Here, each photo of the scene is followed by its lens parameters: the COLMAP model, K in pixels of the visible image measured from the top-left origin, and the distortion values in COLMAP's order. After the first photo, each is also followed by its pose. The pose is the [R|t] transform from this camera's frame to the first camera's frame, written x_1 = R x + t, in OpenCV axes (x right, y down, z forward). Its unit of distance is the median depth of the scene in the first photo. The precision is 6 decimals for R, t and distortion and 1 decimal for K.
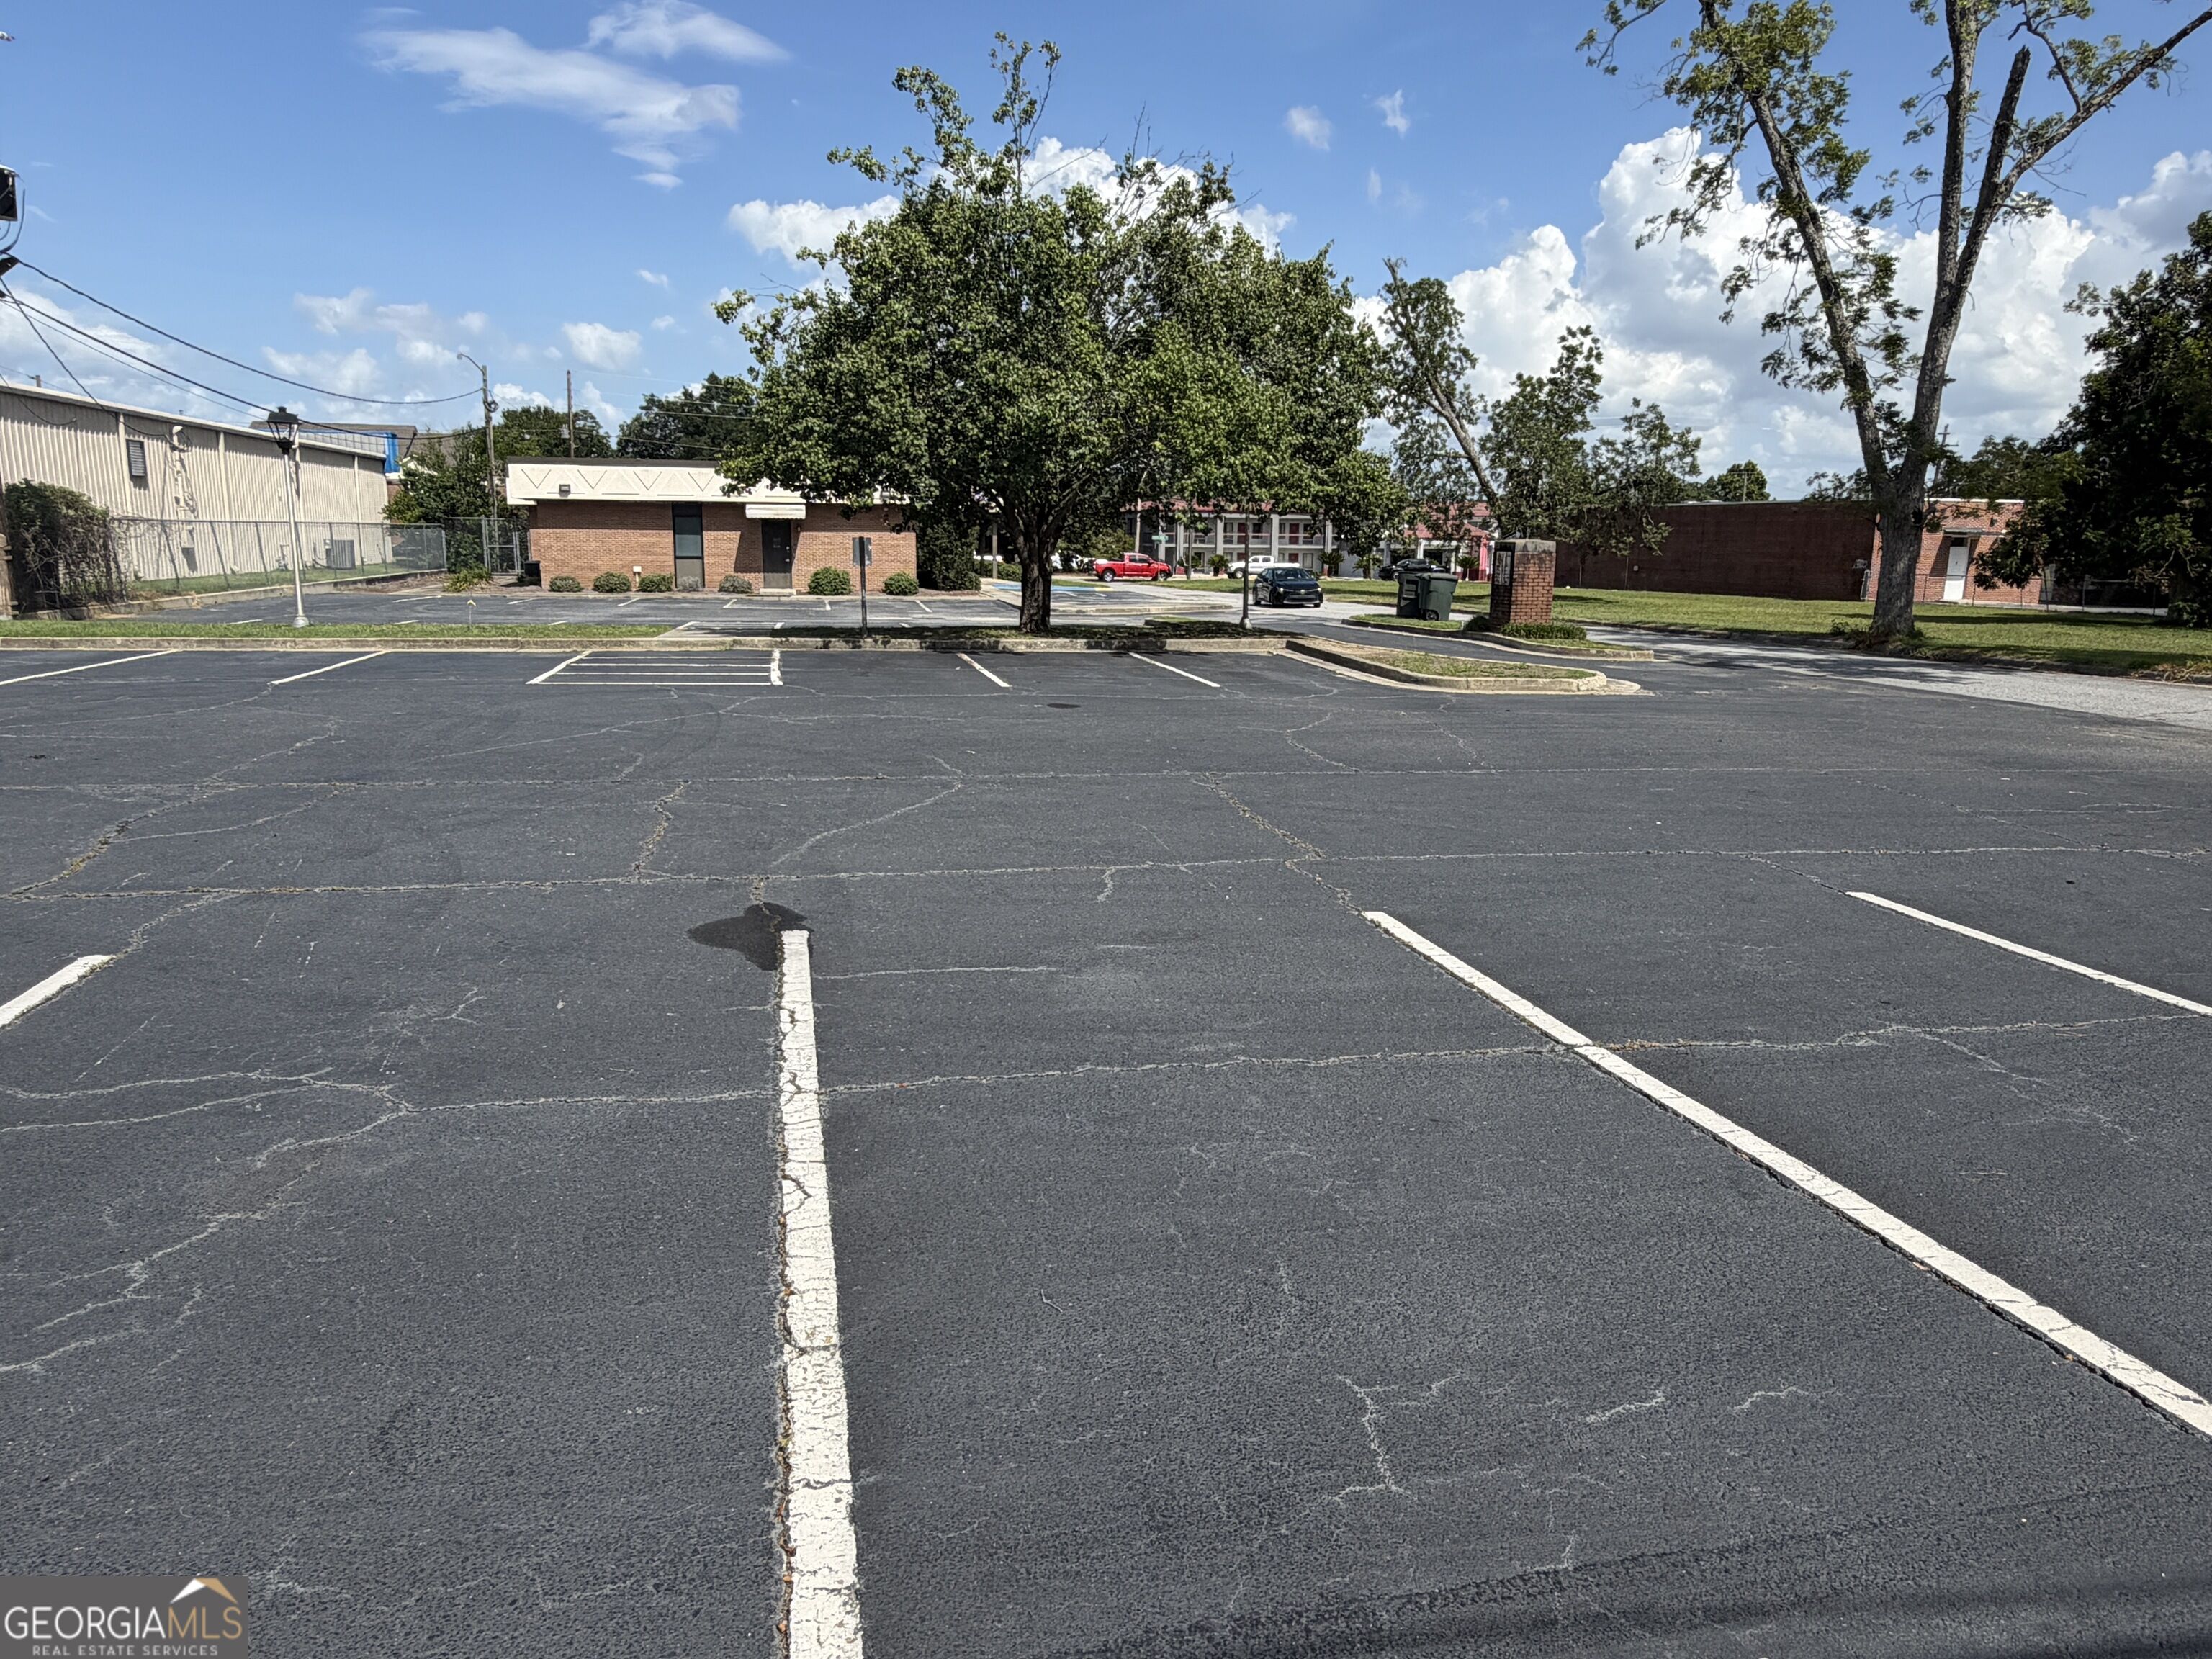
lens RADIAL K [[1426.2, 0, 1104.7], [0, 1426.2, 824.9], [0, 0, 1]] dist [0.000314, 0.002624]
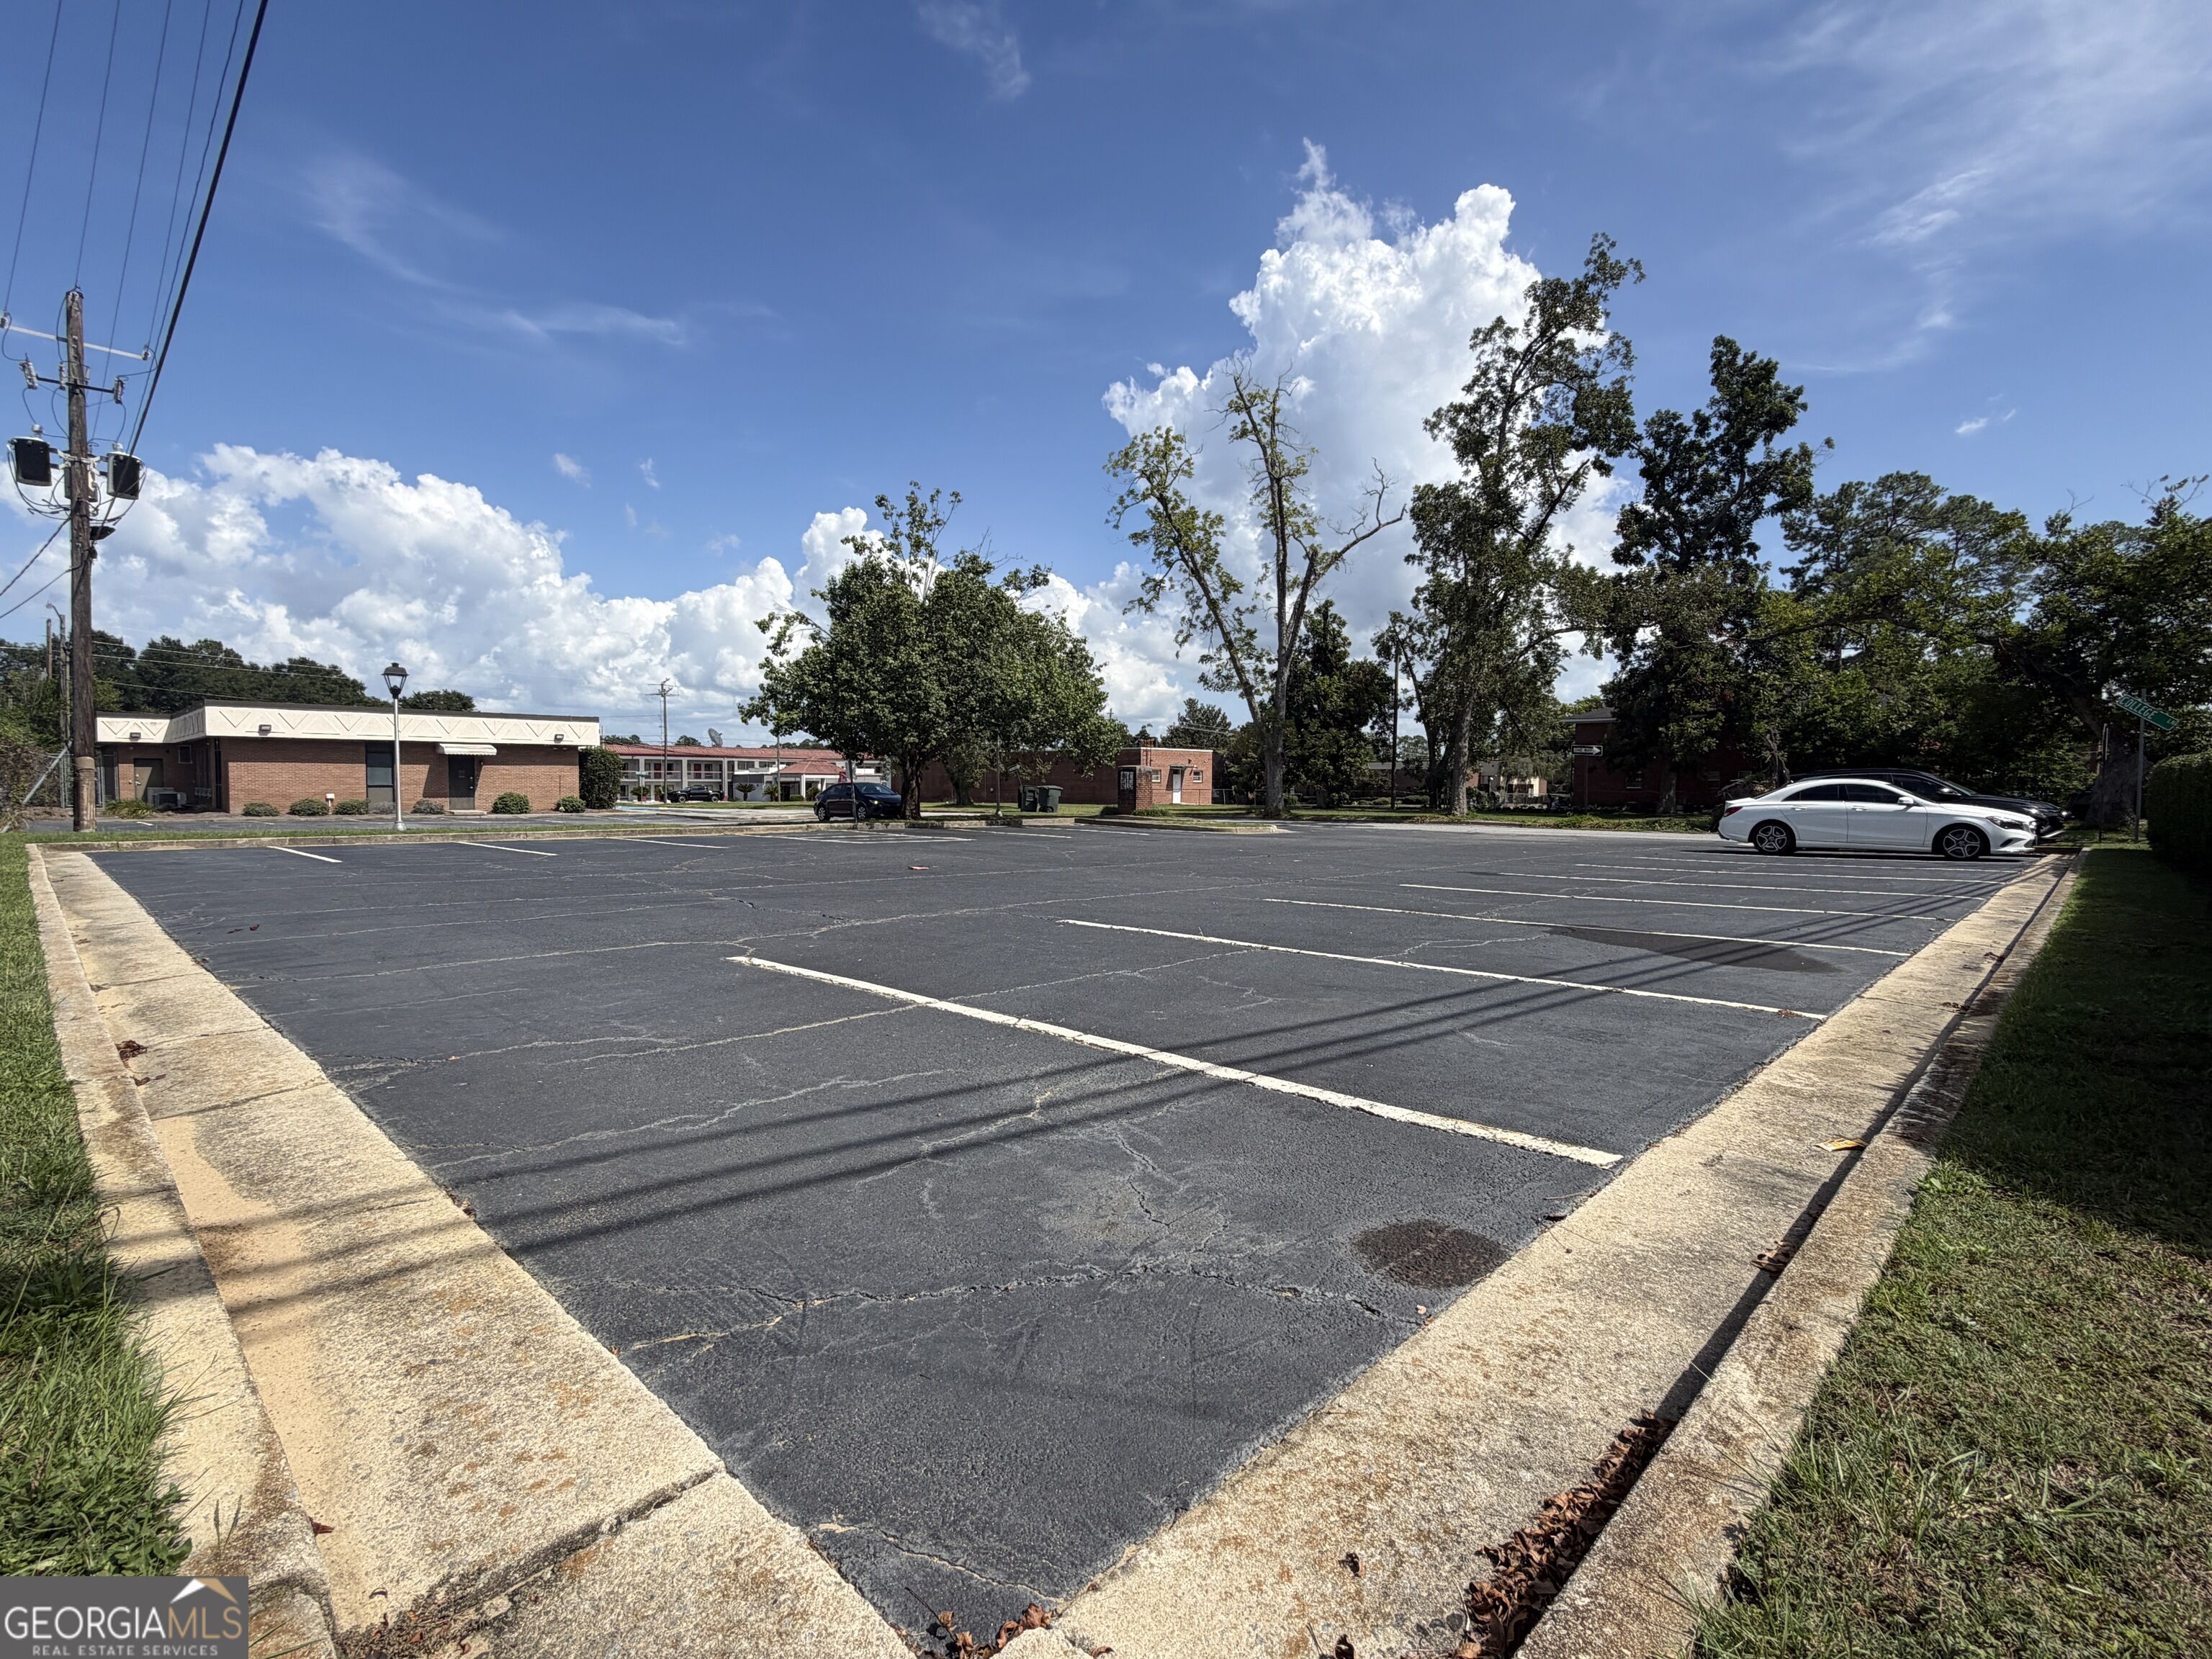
lens RADIAL K [[1033.4, 0, 1106.6], [0, 1033.4, 834.3], [0, 0, 1]] dist [-0.000117, 0.000020]
pose [[0.835854, -0.035897, 0.547776, -0.262399], [0.113235, 0.987674, -0.108062, 0.017365], [-0.537145, 0.152352, 0.829617, -0.050390]]
